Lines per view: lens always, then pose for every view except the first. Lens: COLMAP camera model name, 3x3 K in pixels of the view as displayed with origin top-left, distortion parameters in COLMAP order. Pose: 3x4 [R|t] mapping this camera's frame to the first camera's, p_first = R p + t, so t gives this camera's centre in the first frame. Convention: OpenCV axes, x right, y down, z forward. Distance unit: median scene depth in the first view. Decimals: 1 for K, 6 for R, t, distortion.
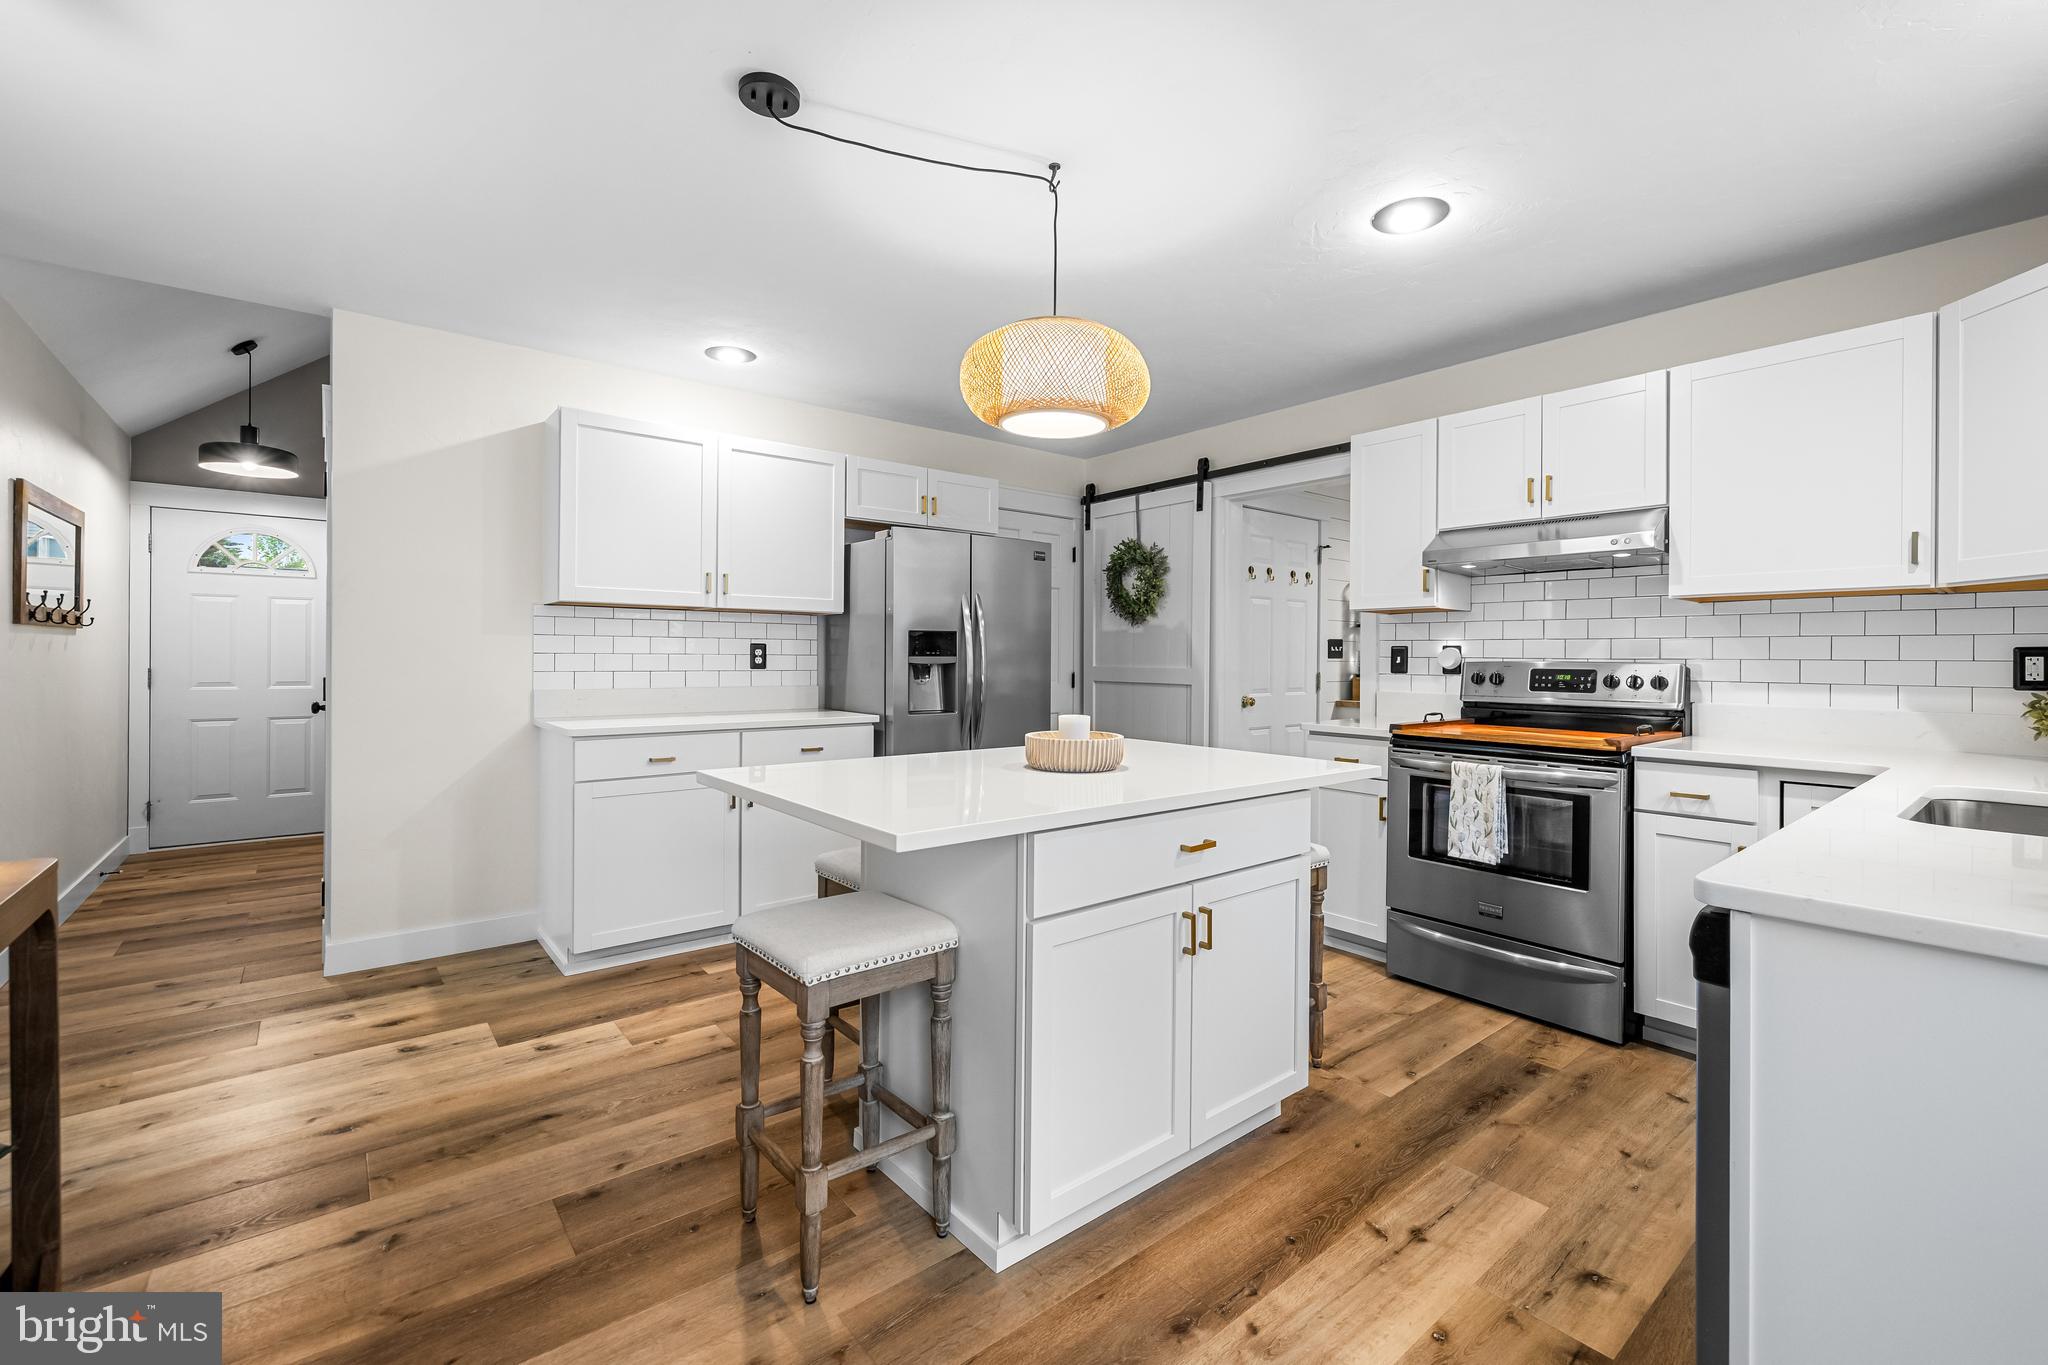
lens RADIAL K [[864.8, 0, 1029.2], [0, 864.8, 657.5], [0, 0, 1]] dist [0.007684, -0.000041]
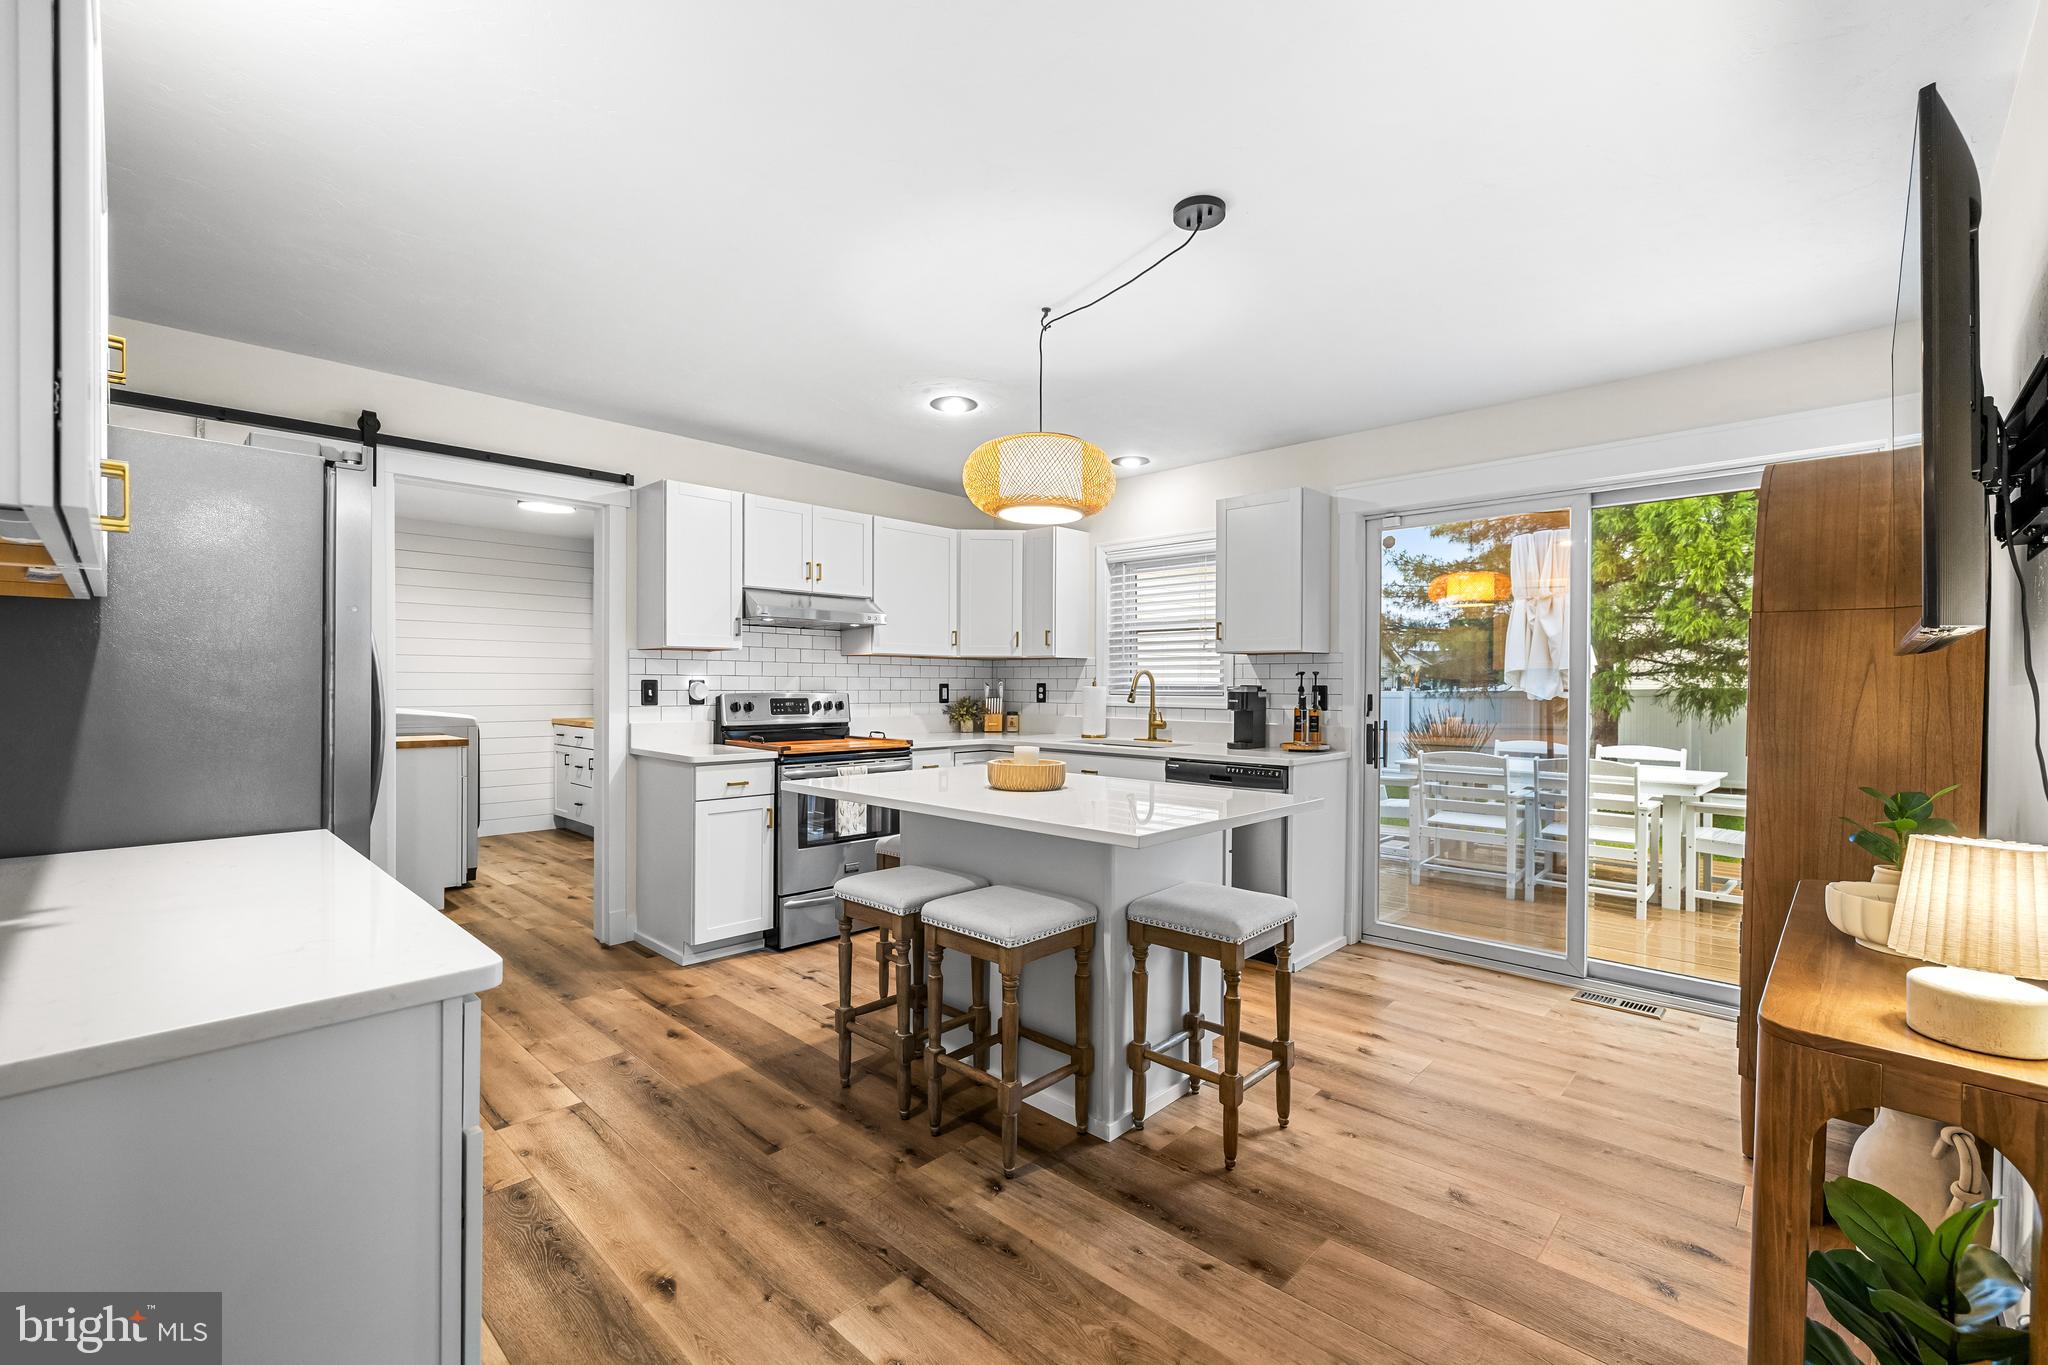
lens RADIAL K [[864.8, 0, 1025.8], [0, 864.8, 690.2], [0, 0, 1]] dist [0.007684, -0.000041]
pose [[-0.120907, -0.015530, 0.992542, -0.875597], [-0.006678, 0.999868, 0.014831, -0.024273], [-0.992641, -0.004835, -0.120995, 0.845099]]
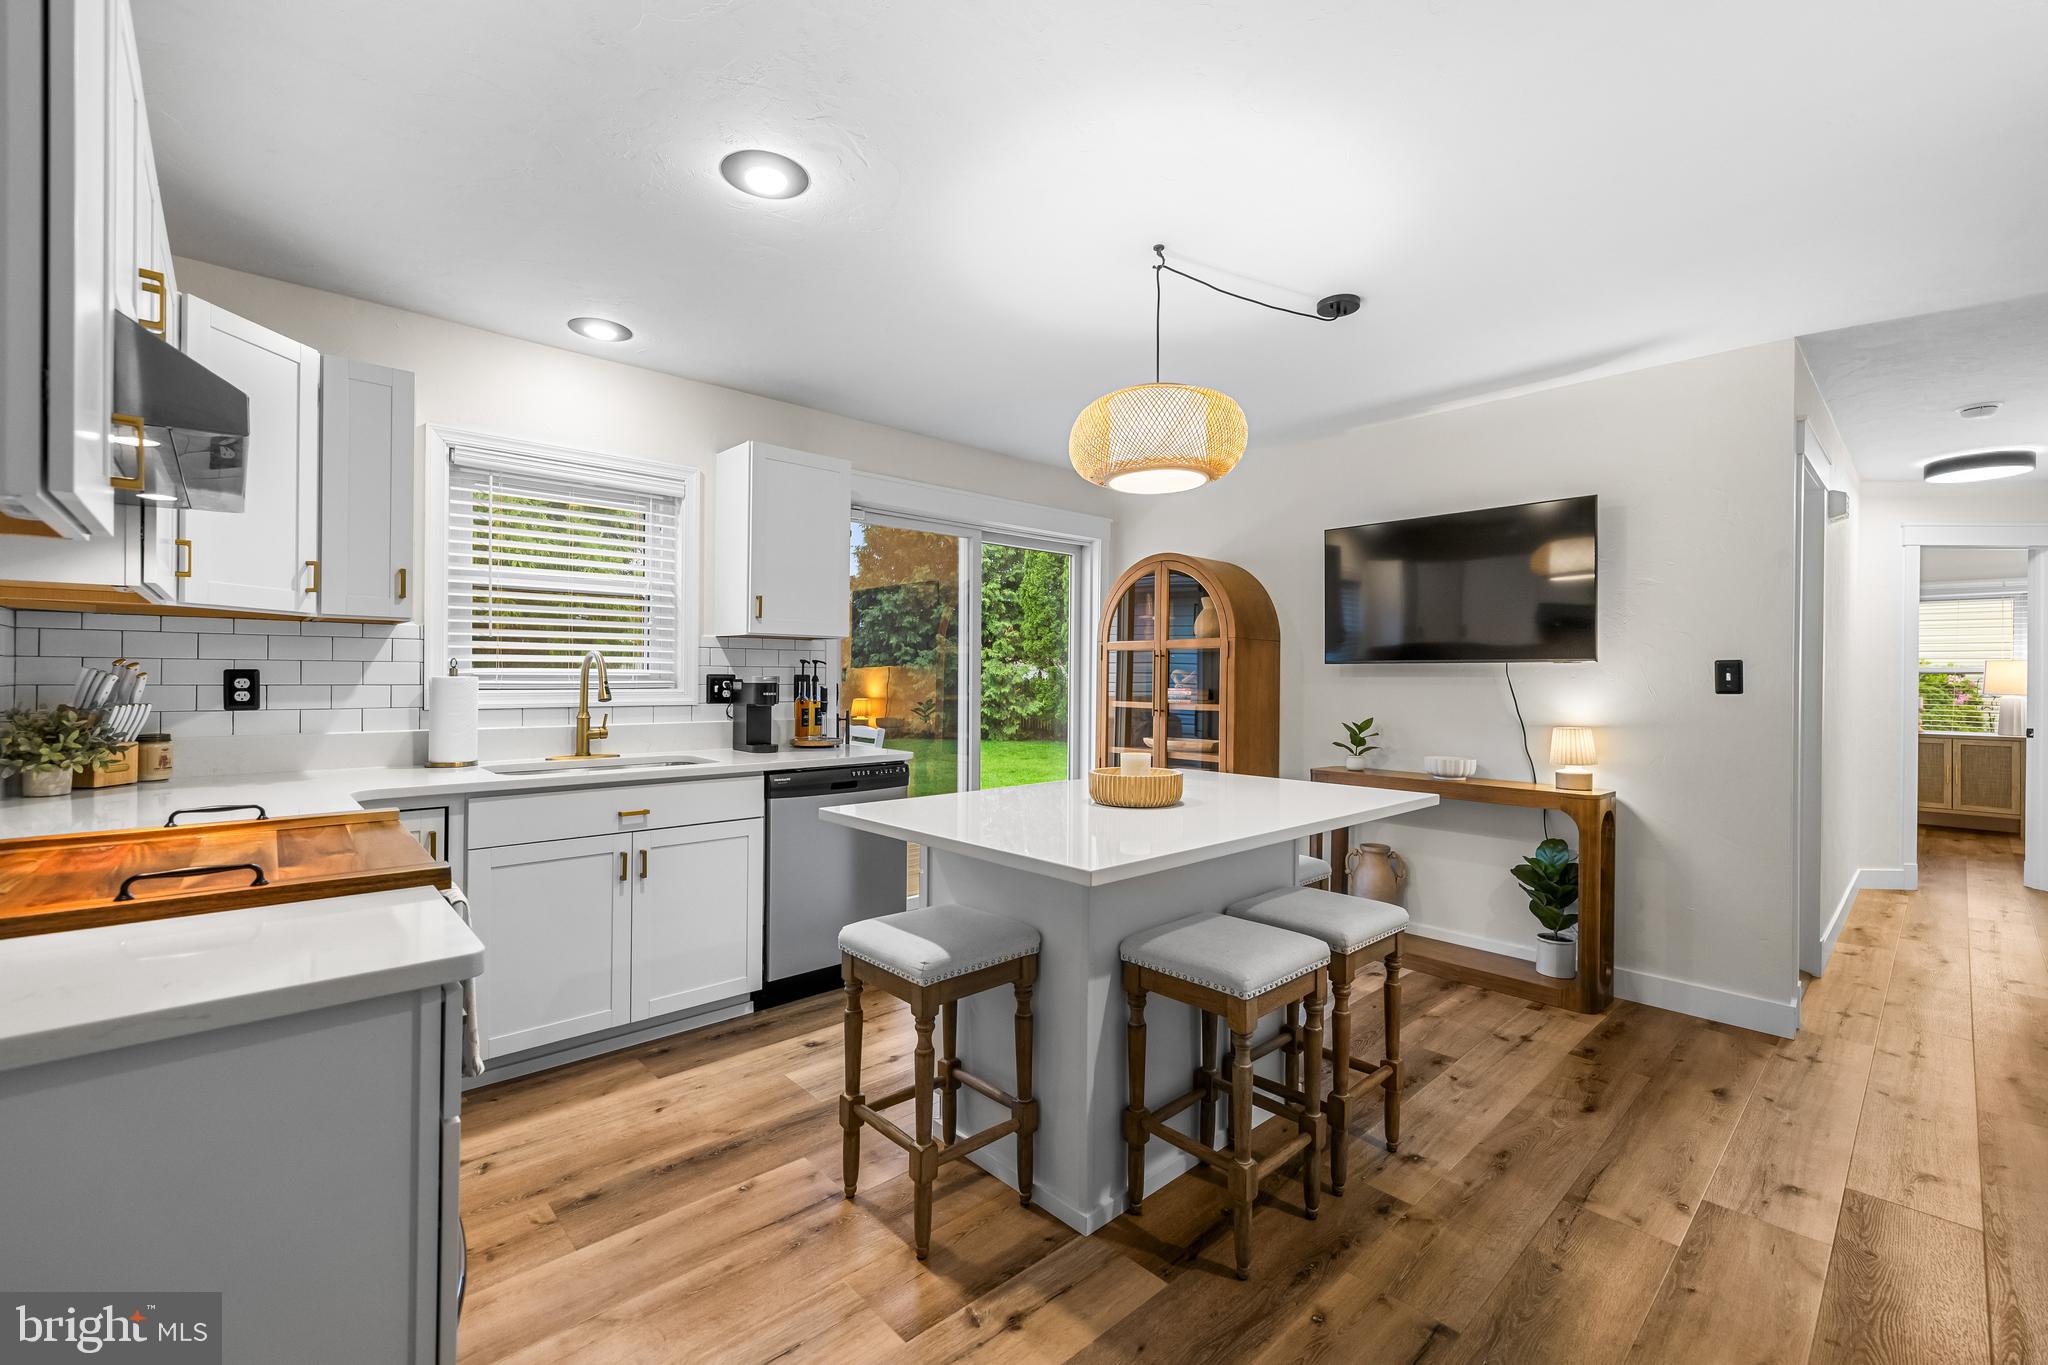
lens RADIAL K [[864.8, 0, 1025.8], [0, 864.8, 672.8], [0, 0, 1]] dist [0.007684, -0.000041]
pose [[-0.997942, -0.015881, -0.062125, 0.183112], [-0.015619, 0.999867, -0.004695, -0.016772], [0.062191, -0.003715, -0.998057, 1.491318]]
